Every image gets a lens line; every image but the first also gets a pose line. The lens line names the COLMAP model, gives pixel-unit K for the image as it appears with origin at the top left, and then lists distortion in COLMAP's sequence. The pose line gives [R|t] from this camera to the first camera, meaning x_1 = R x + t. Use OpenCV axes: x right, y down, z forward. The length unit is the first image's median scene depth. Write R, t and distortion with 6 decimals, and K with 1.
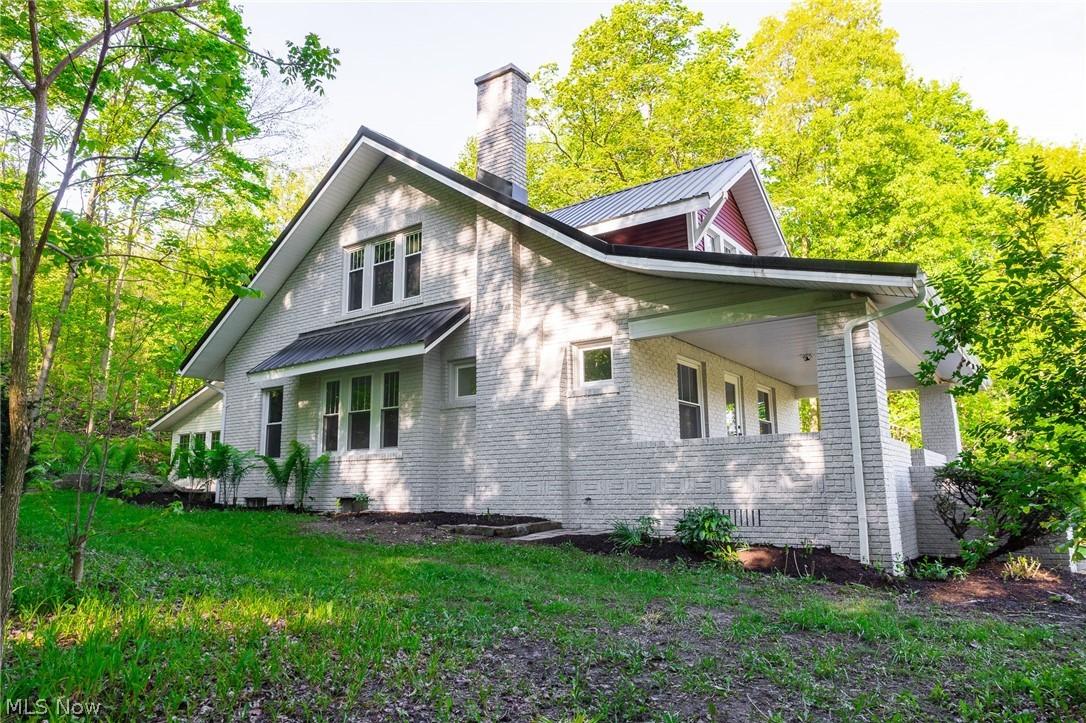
lens RADIAL K [[727.6, 0, 535.7], [0, 727.6, 365.0], [0, 0, 1]] dist [0.001670, 0.004925]
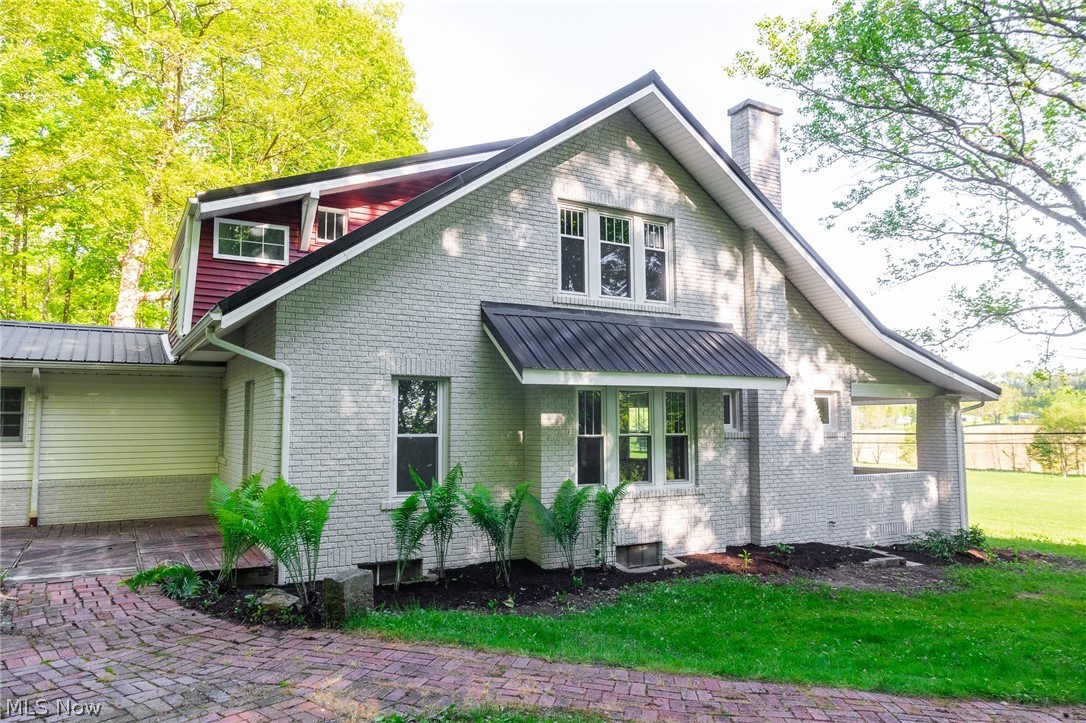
lens RADIAL K [[727.6, 0, 535.7], [0, 727.6, 365.0], [0, 0, 1]] dist [0.001670, 0.004925]
pose [[0.396240, 0.095106, 0.913208, -0.994882], [-0.159999, 0.986555, -0.033321, 0.031940], [-0.904099, -0.132909, 0.406129, 0.764098]]
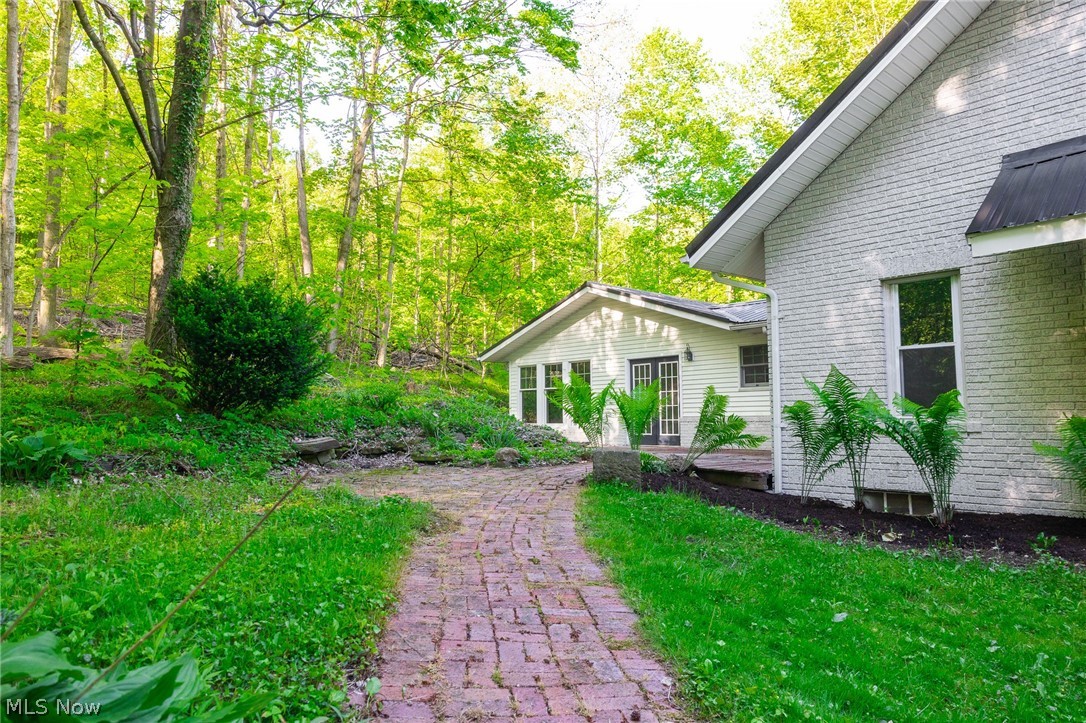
lens RADIAL K [[727.6, 0, 535.7], [0, 727.6, 365.0], [0, 0, 1]] dist [0.001670, 0.004925]
pose [[0.977099, -0.001885, -0.212777, -0.579240], [0.021906, 0.995539, 0.091773, 0.048525], [0.211655, -0.094333, 0.972781, 0.514628]]
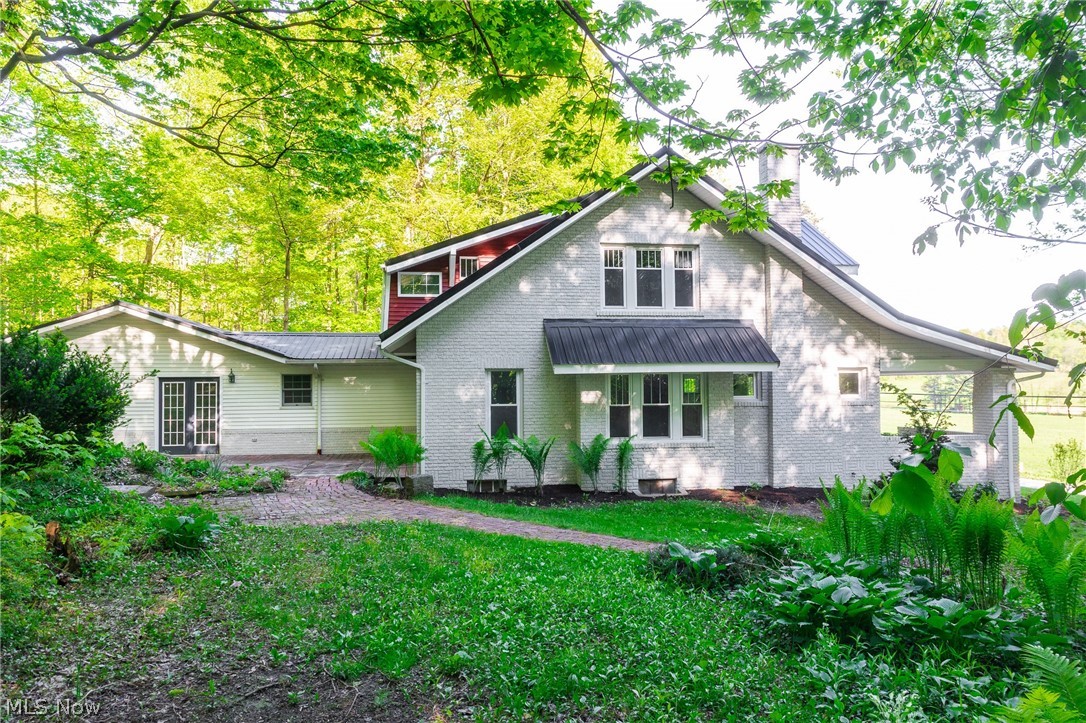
lens RADIAL K [[727.6, 0, 535.7], [0, 727.6, 365.0], [0, 0, 1]] dist [0.001670, 0.004925]
pose [[0.705698, 0.033258, 0.707732, -1.163927], [-0.126419, 0.988779, 0.079590, -0.063909], [-0.697144, -0.145637, 0.701983, 0.323385]]
